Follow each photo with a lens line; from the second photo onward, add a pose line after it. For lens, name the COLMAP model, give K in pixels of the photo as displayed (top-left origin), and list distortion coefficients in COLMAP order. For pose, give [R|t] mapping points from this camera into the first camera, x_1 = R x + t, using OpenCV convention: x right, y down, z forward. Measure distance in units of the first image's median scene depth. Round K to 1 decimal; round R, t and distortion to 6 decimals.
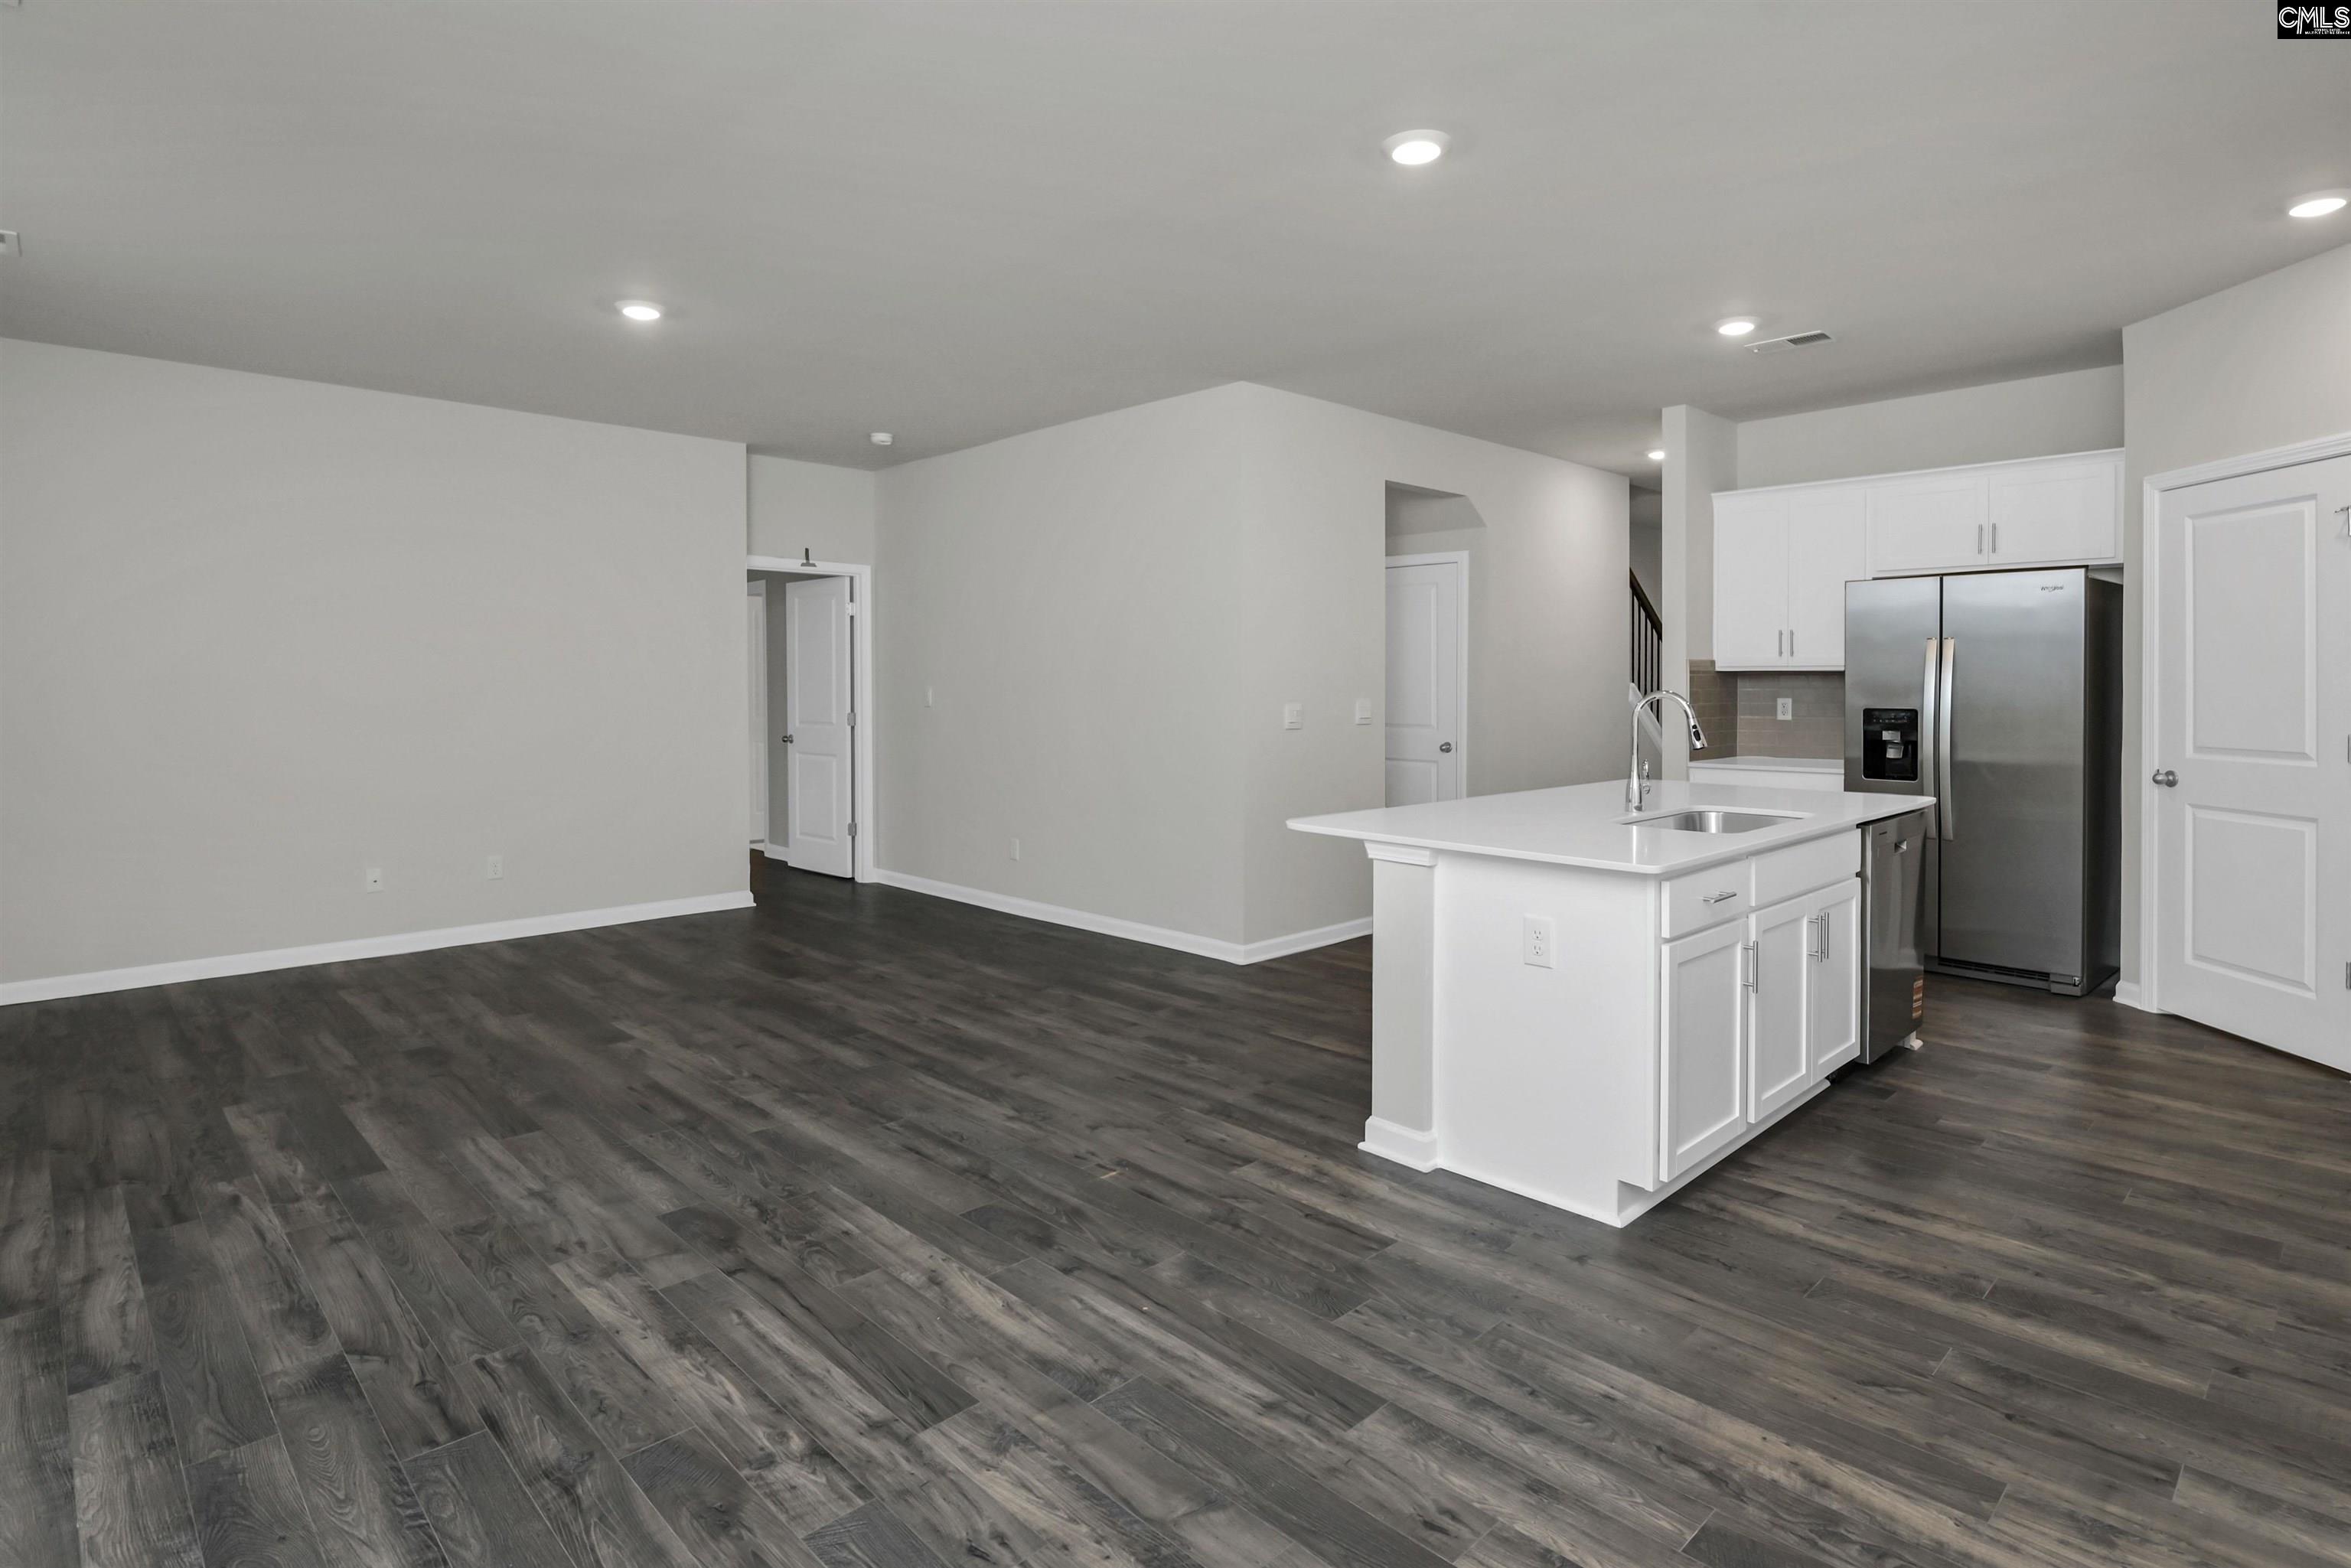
lens RADIAL K [[1196.1, 0, 1184.2], [0, 1196.1, 699.7], [0, 0, 1]] dist [0.000595, -0.004312]
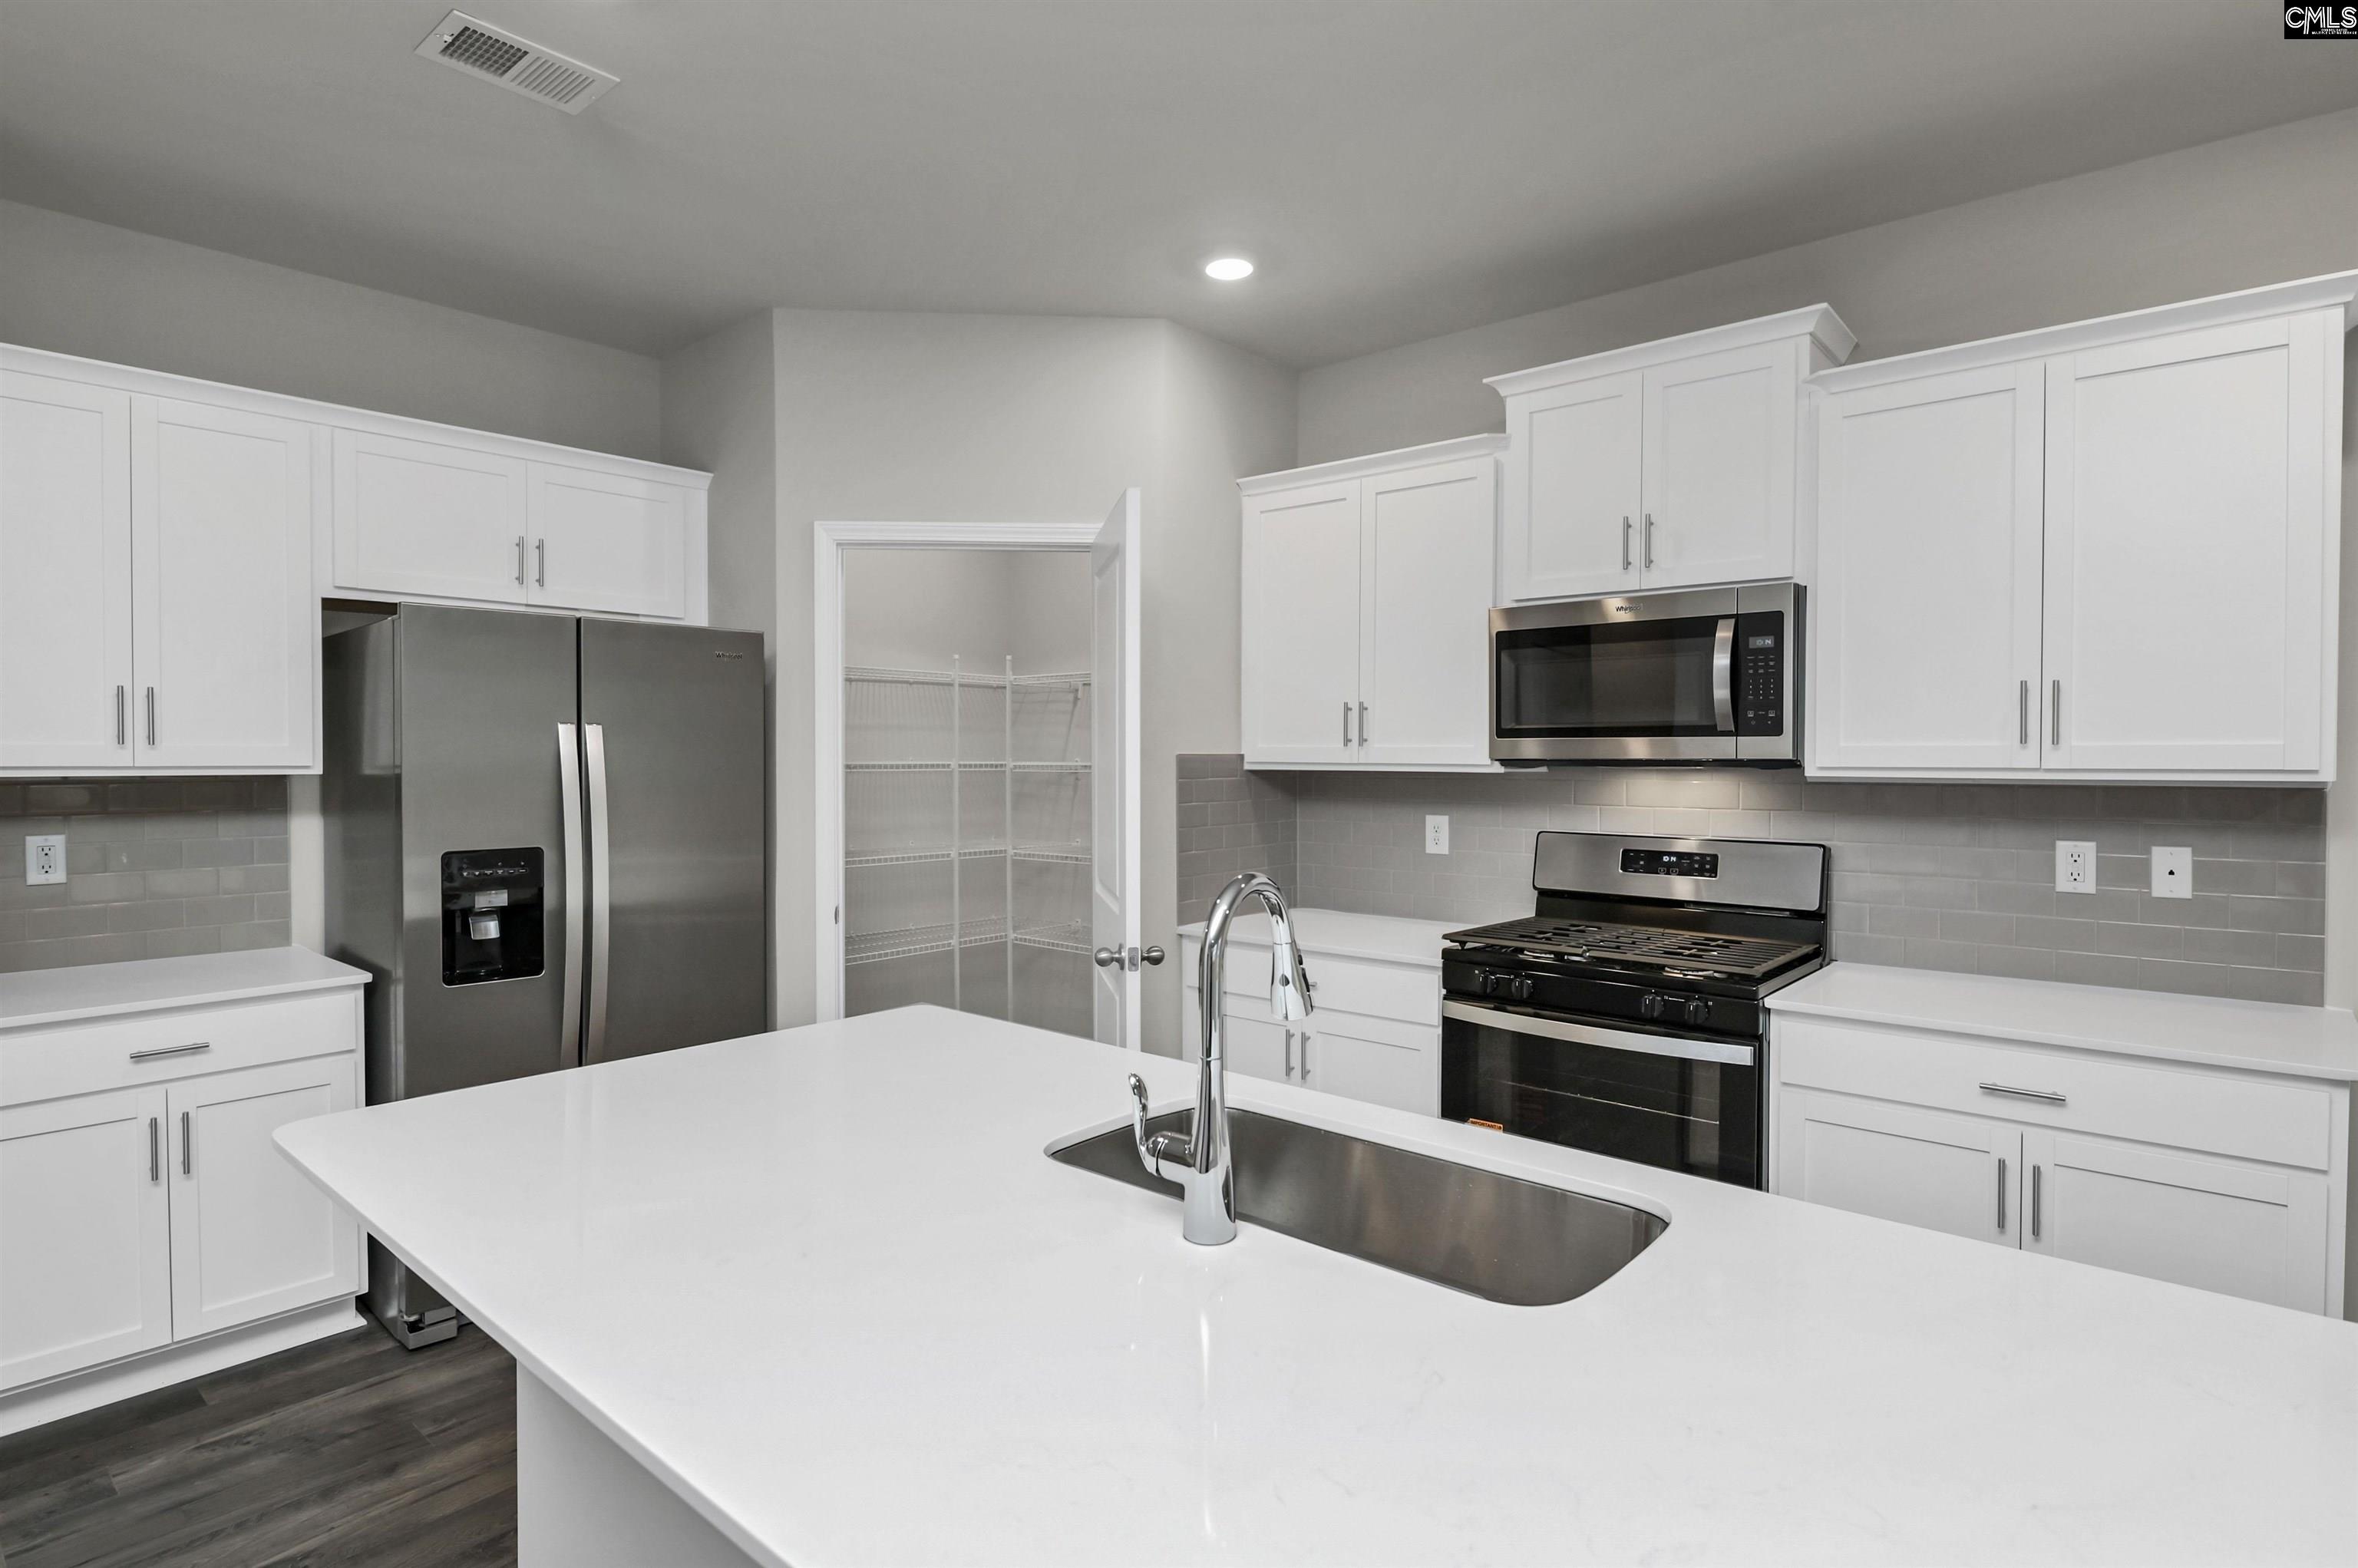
lens RADIAL K [[1199.6, 0, 1163.0], [0, 1199.6, 774.0], [0, 0, 1]] dist [0.000595, -0.004312]
pose [[-0.075547, -0.013750, 0.997047, 0.032982], [0.016055, 0.999759, 0.015003, -0.035073], [-0.997013, 0.017141, -0.075308, 0.867846]]
